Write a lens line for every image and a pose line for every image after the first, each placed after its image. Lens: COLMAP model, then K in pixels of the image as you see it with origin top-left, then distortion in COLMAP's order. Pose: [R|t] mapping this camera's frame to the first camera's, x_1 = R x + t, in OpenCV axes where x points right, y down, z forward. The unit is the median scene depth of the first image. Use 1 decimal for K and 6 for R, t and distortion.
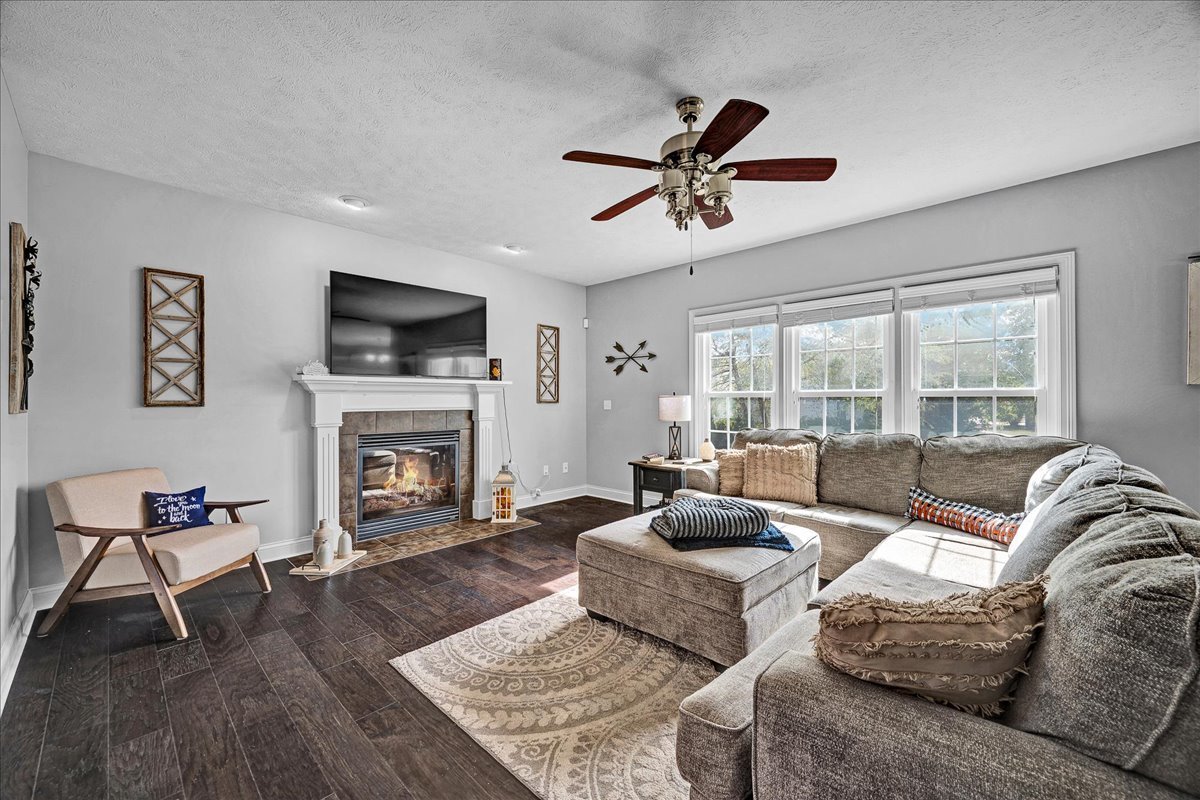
lens RADIAL K [[467.0, 0, 599.7], [0, 467.0, 397.4], [0, 0, 1]] dist [-0.000454, -0.000320]
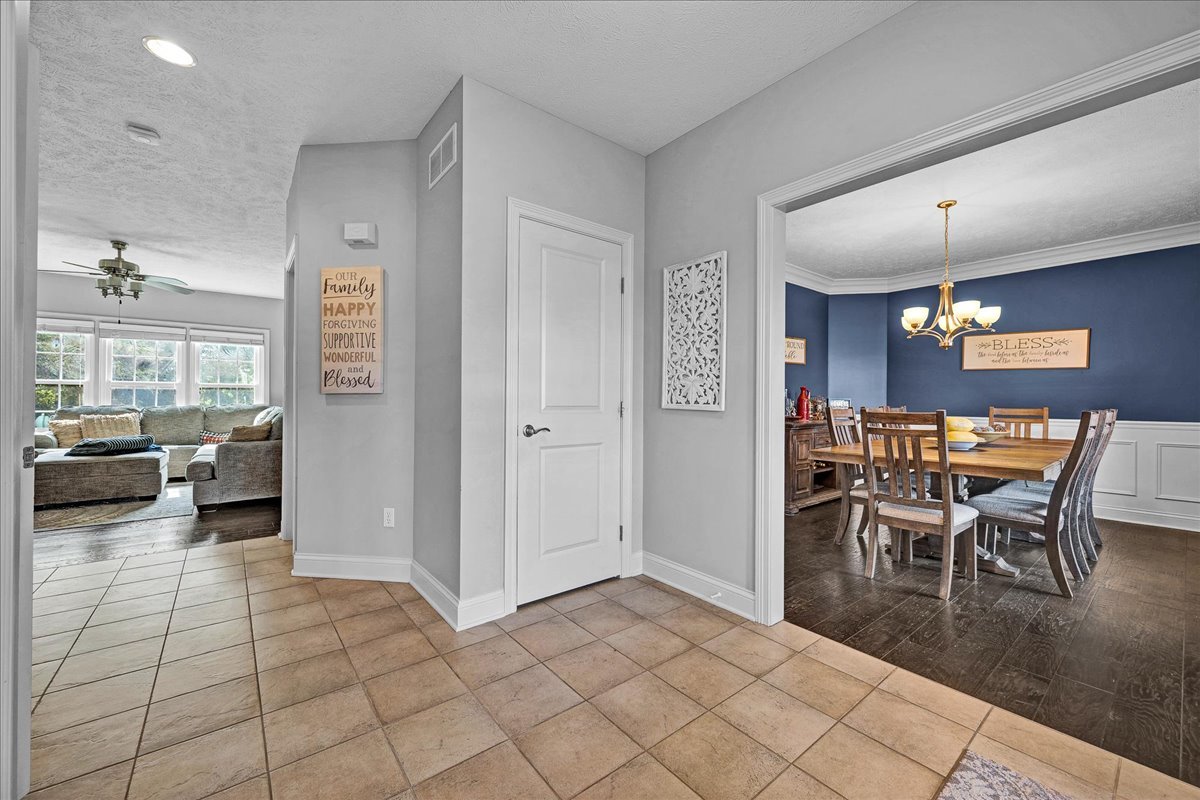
lens RADIAL K [[467.0, 0, 604.9], [0, 467.0, 396.8], [0, 0, 1]] dist [-0.000454, -0.000320]
pose [[0.126357, 0.005732, 0.991968, -0.512120], [-0.017235, 0.999845, -0.003582, 0.008884], [-0.991835, -0.016644, 0.126437, -0.457433]]
